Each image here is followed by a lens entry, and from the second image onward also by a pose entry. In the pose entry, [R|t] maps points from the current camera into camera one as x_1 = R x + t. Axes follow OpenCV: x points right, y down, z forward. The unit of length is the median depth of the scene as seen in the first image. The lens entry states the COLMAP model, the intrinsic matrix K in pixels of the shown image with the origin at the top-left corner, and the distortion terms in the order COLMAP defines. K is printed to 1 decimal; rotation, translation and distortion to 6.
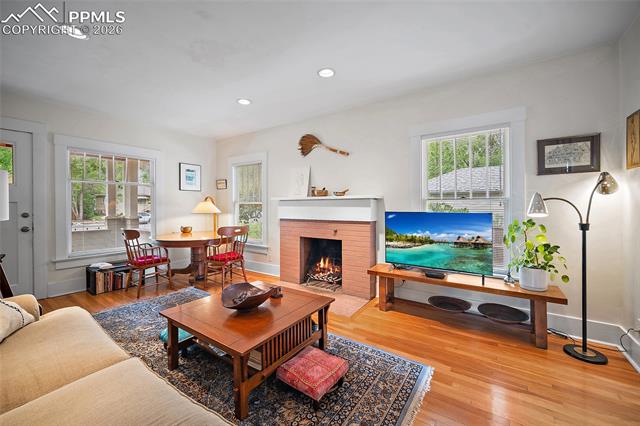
lens RADIAL K [[259.6, 0, 320.7], [0, 259.6, 206.8], [0, 0, 1]] dist [0.000618, -0.001681]
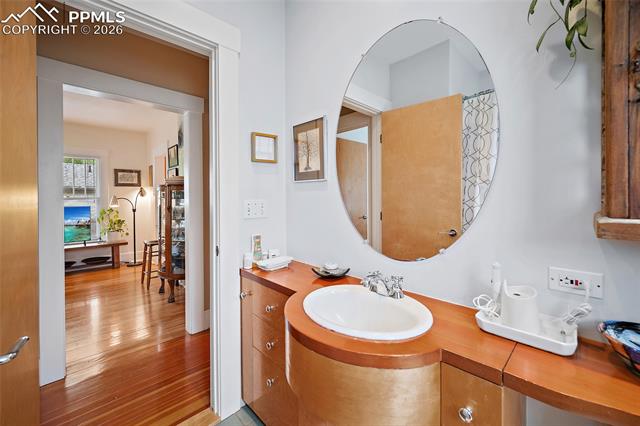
lens RADIAL K [[259.6, 0, 320.1], [0, 259.6, 198.1], [0, 0, 1]] dist [0.000618, -0.001681]
pose [[0.209468, -0.000713, 0.977815, -0.588286], [0.007347, 0.999973, -0.000845, -0.012045], [-0.977788, 0.007361, 0.209467, -0.720722]]
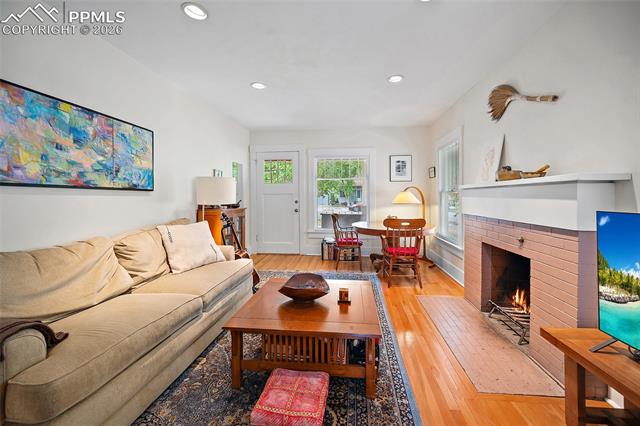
lens RADIAL K [[259.6, 0, 323.1], [0, 259.6, 200.5], [0, 0, 1]] dist [0.000618, -0.001681]
pose [[0.467966, 0.014969, -0.883620, 0.386569], [-0.002925, 0.999877, 0.015389, -0.002421], [0.883742, -0.004617, 0.467952, 0.373248]]
